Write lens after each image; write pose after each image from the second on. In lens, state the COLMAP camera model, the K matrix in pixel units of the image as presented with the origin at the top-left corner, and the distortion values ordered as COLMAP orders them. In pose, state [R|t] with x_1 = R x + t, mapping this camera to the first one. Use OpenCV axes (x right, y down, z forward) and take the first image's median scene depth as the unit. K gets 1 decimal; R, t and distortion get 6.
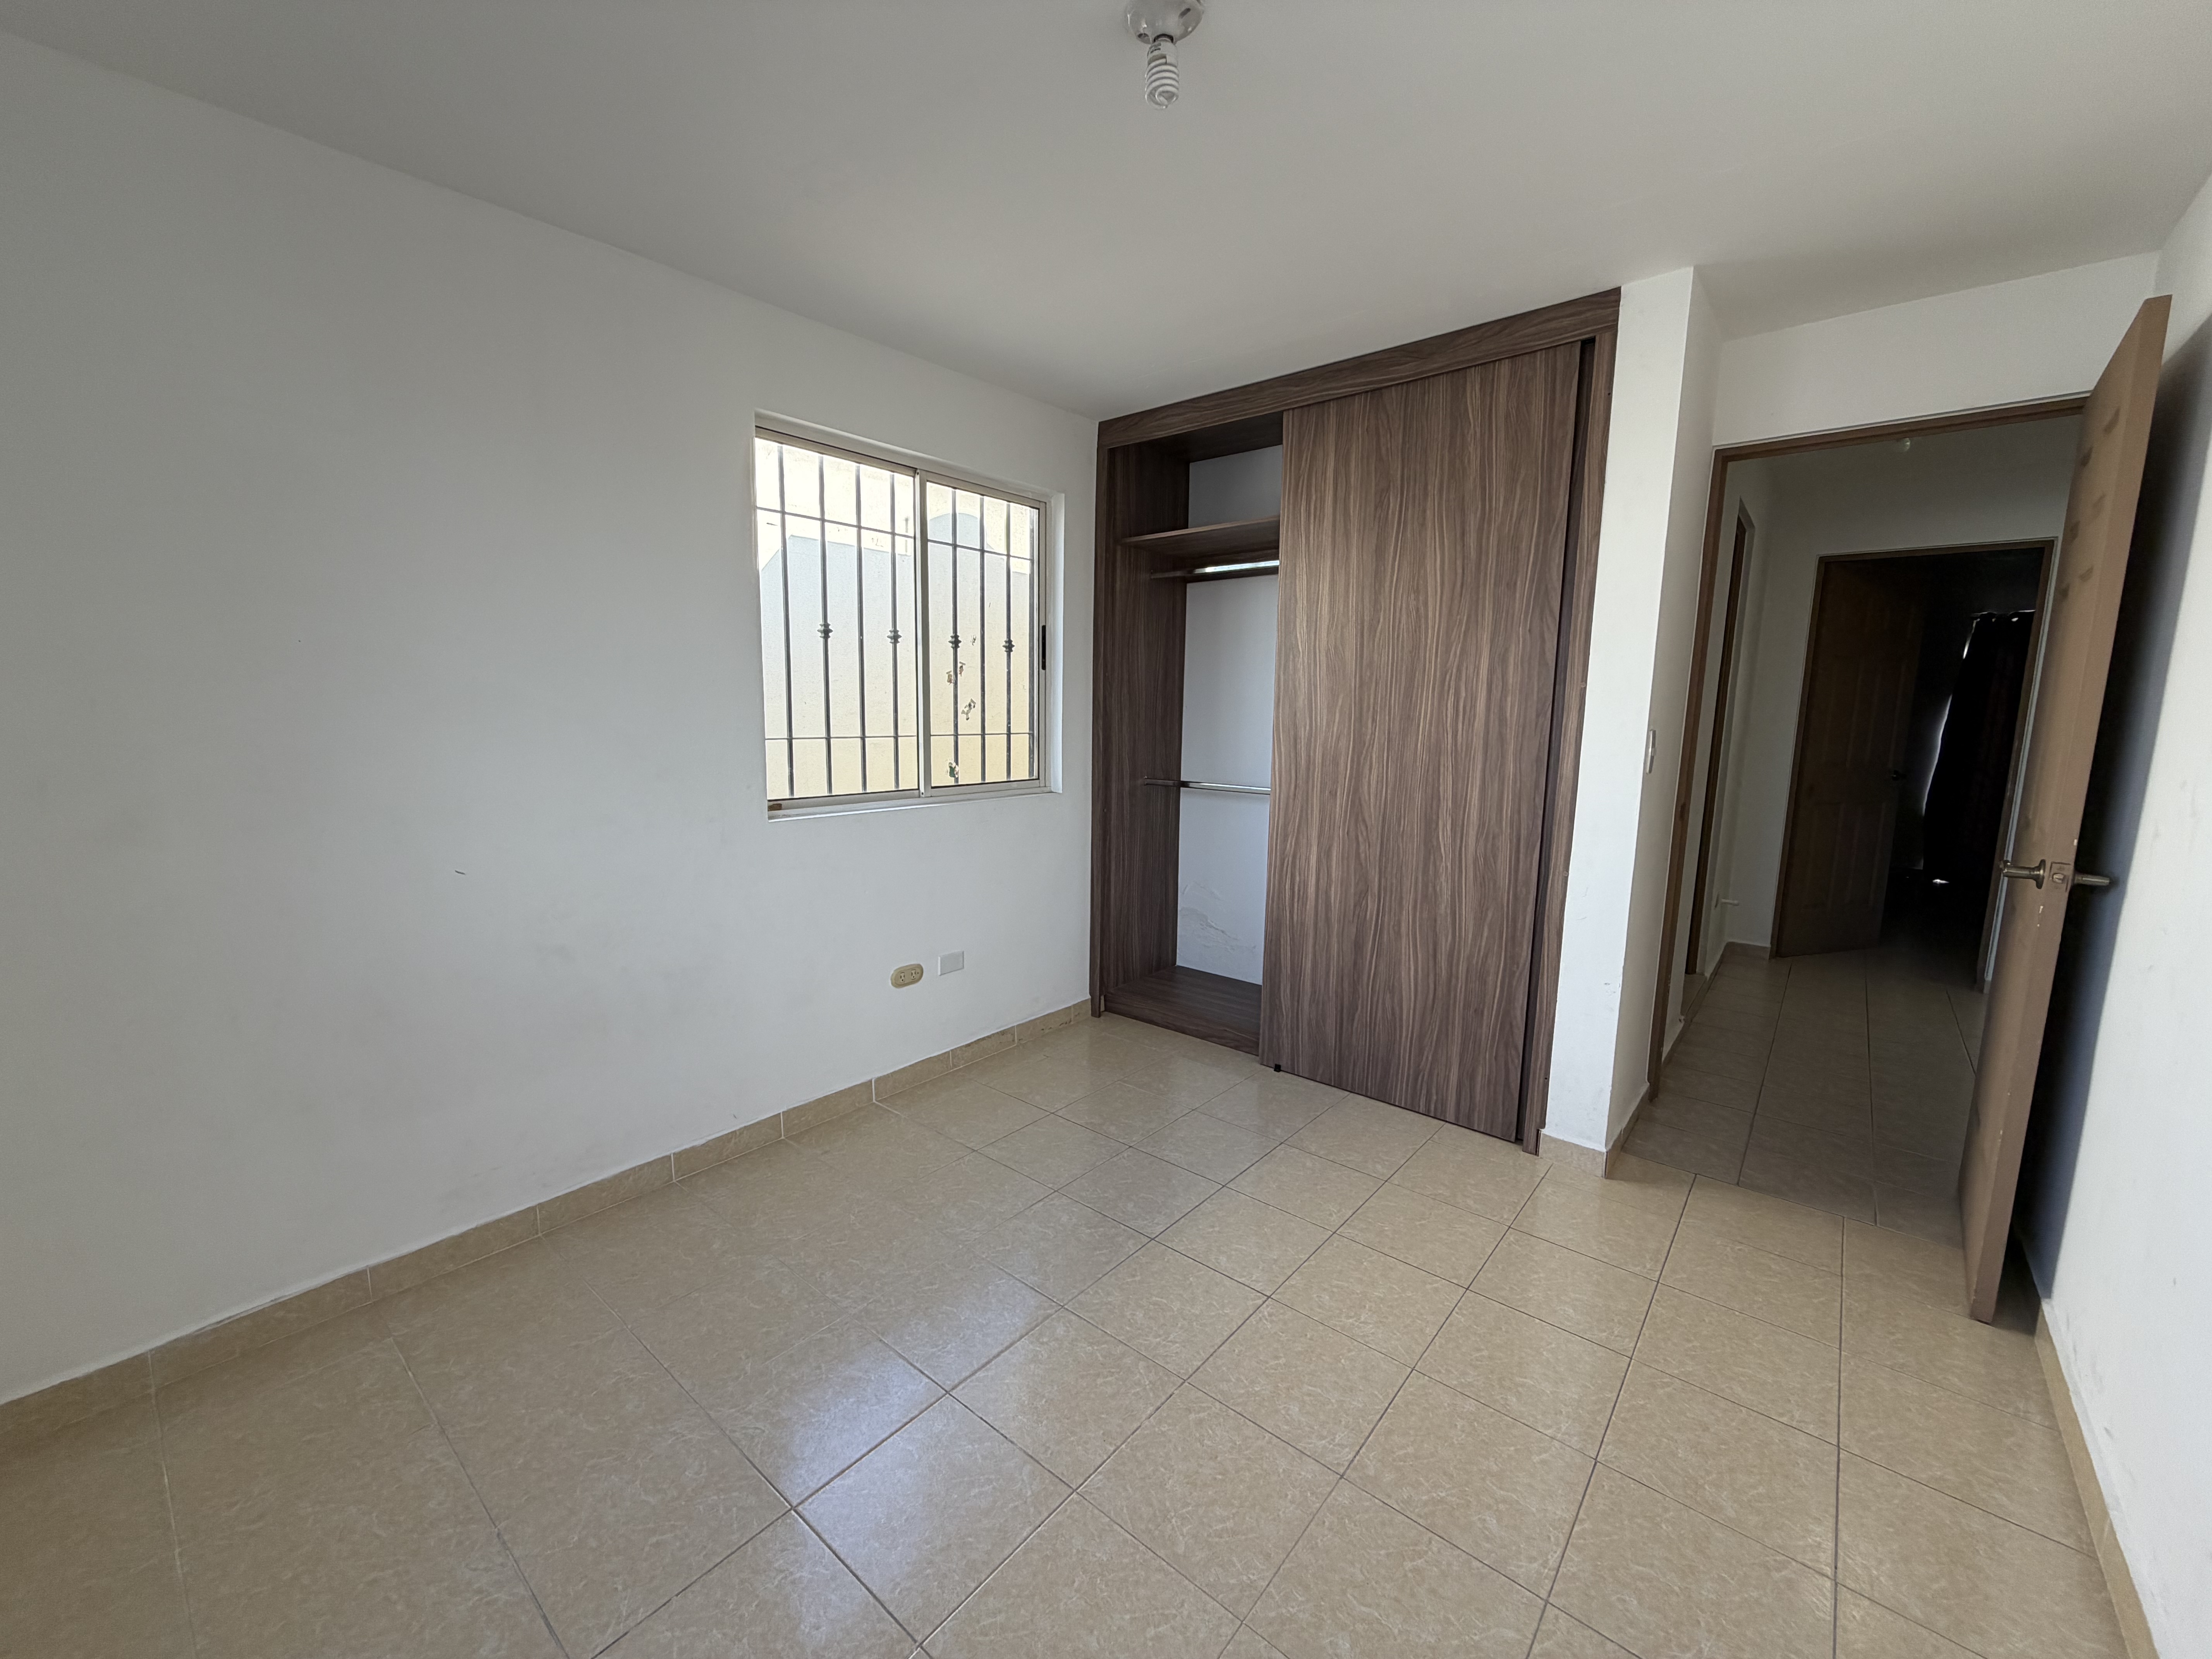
lens RADIAL K [[886.5, 0, 1090.3], [0, 886.5, 831.3], [0, 0, 1]] dist [0.000972, -0.000463]
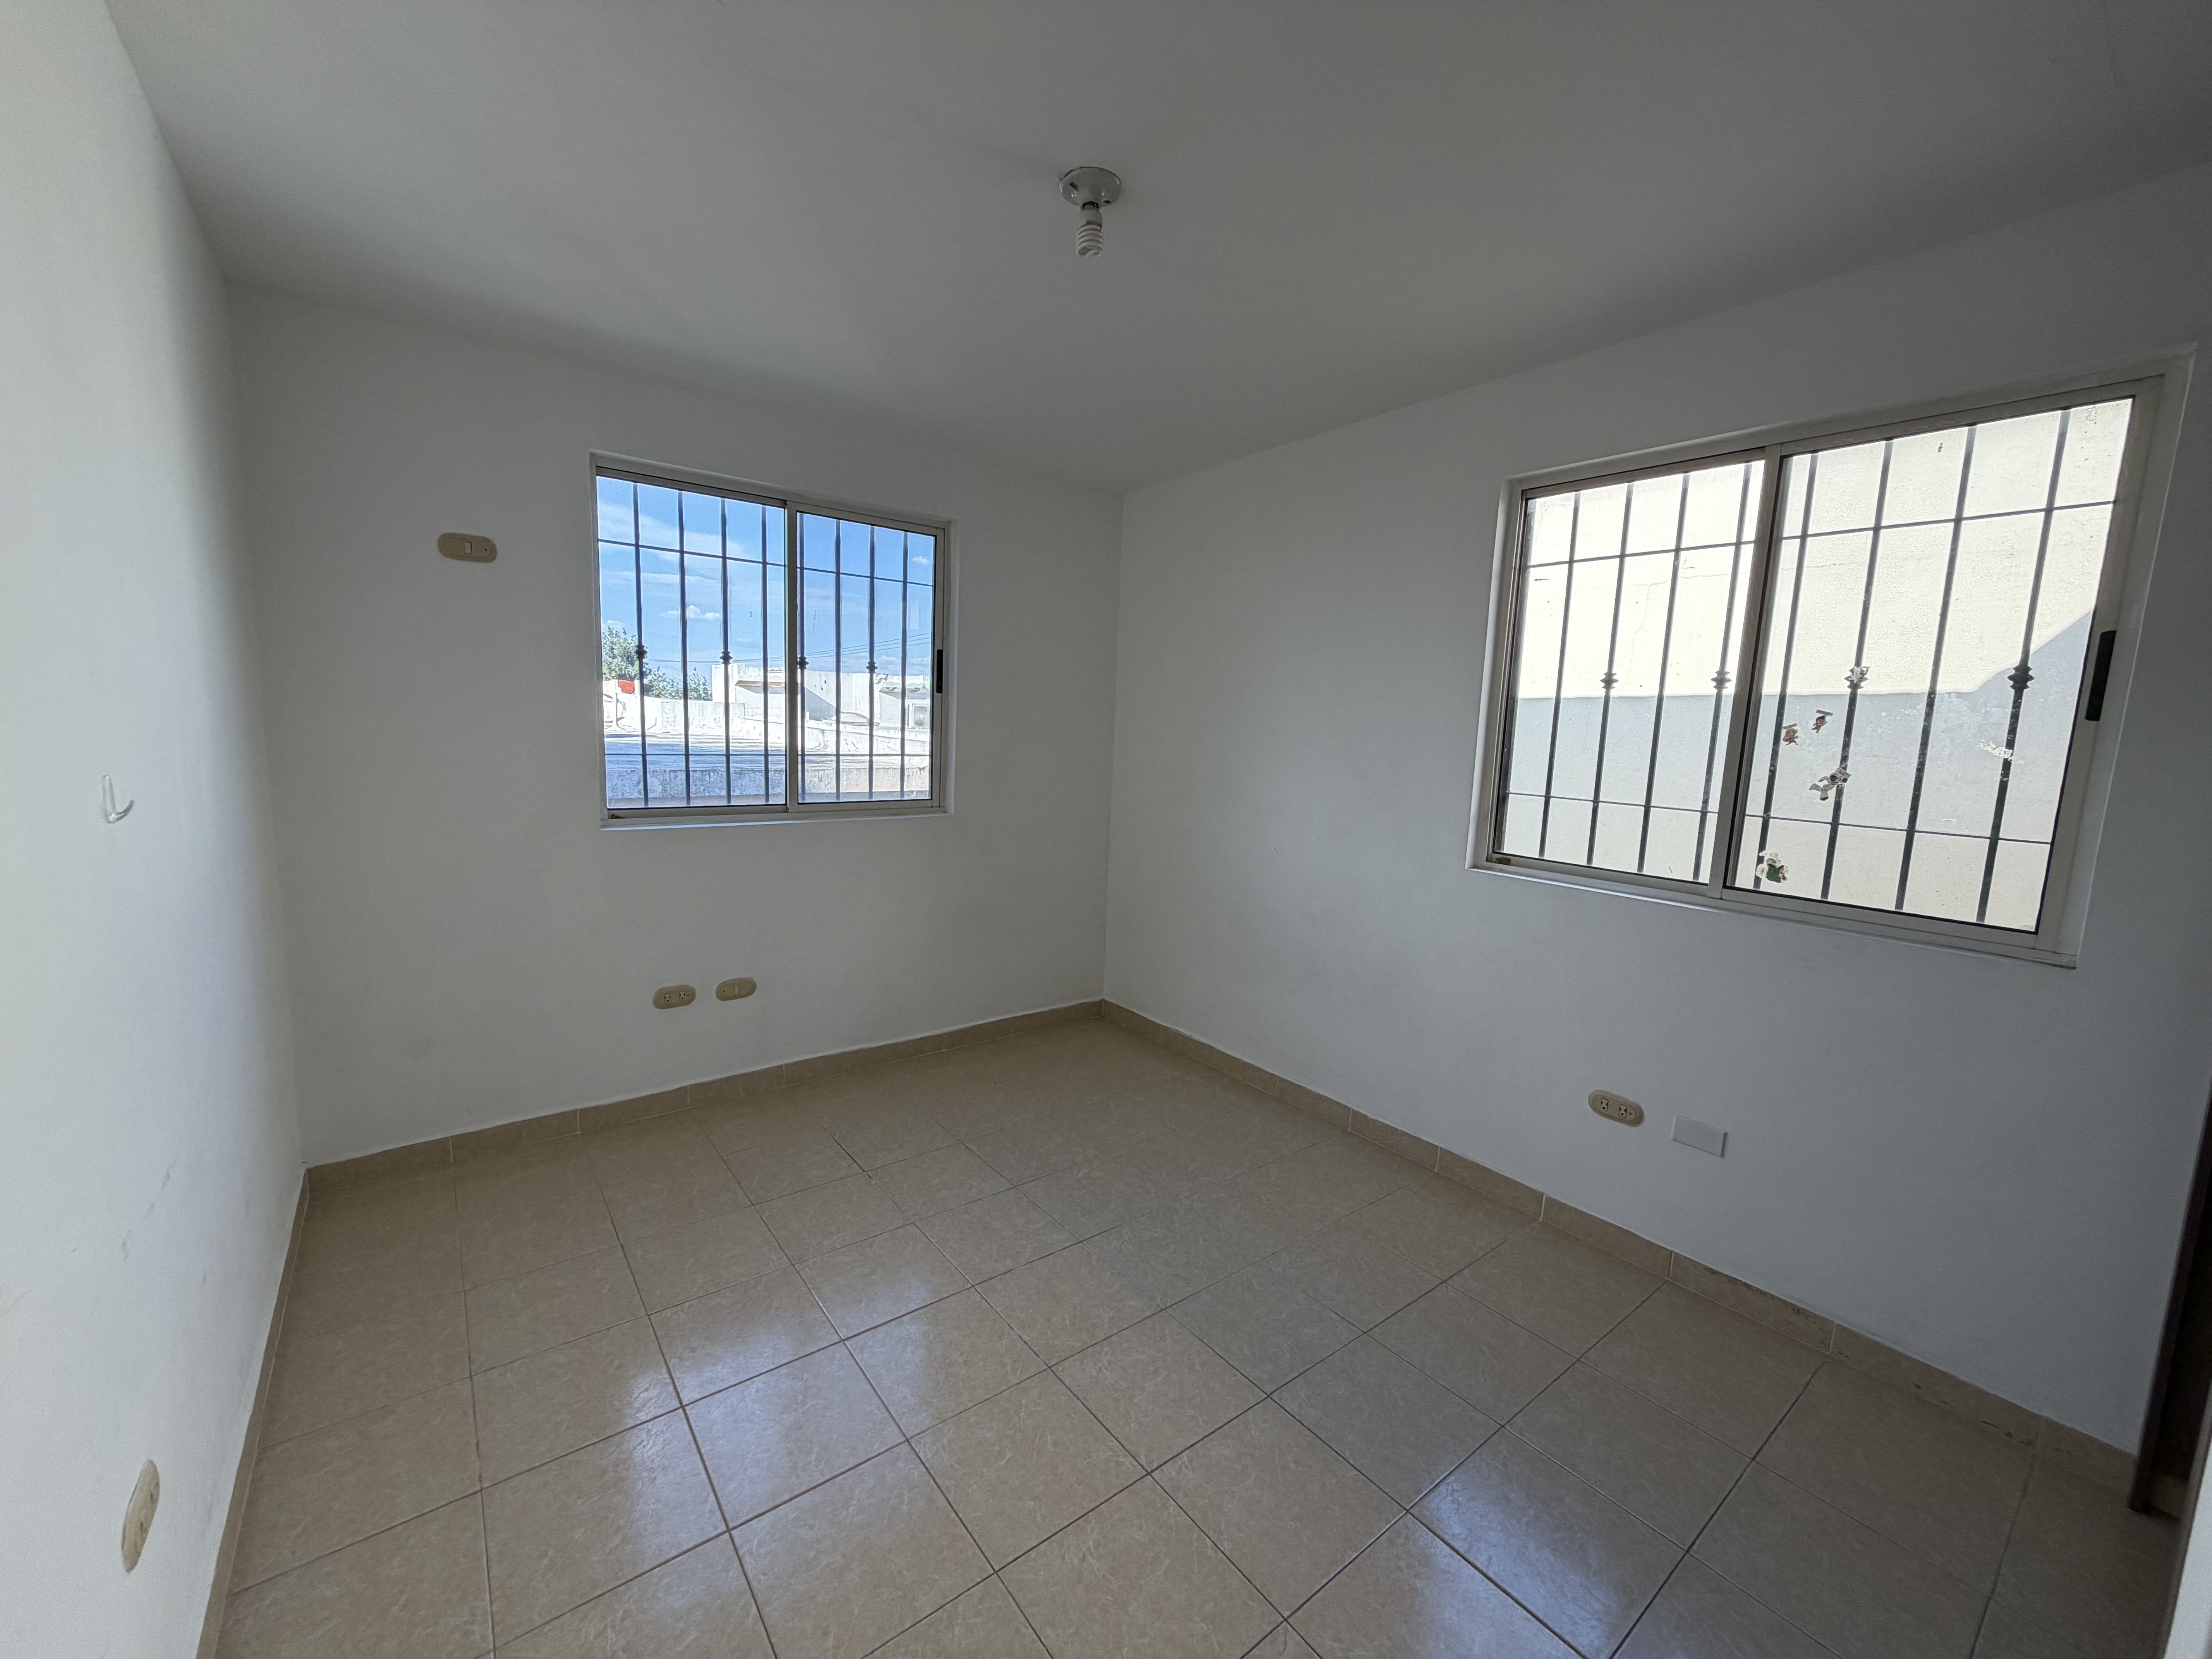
lens RADIAL K [[886.5, 0, 1104.4], [0, 886.5, 828.4], [0, 0, 1]] dist [0.000972, -0.000463]
pose [[-0.203985, 0.102469, -0.973597, 1.117515], [-0.179034, 0.973830, 0.140004, -0.192498], [0.962464, 0.202866, -0.180301, 1.162837]]
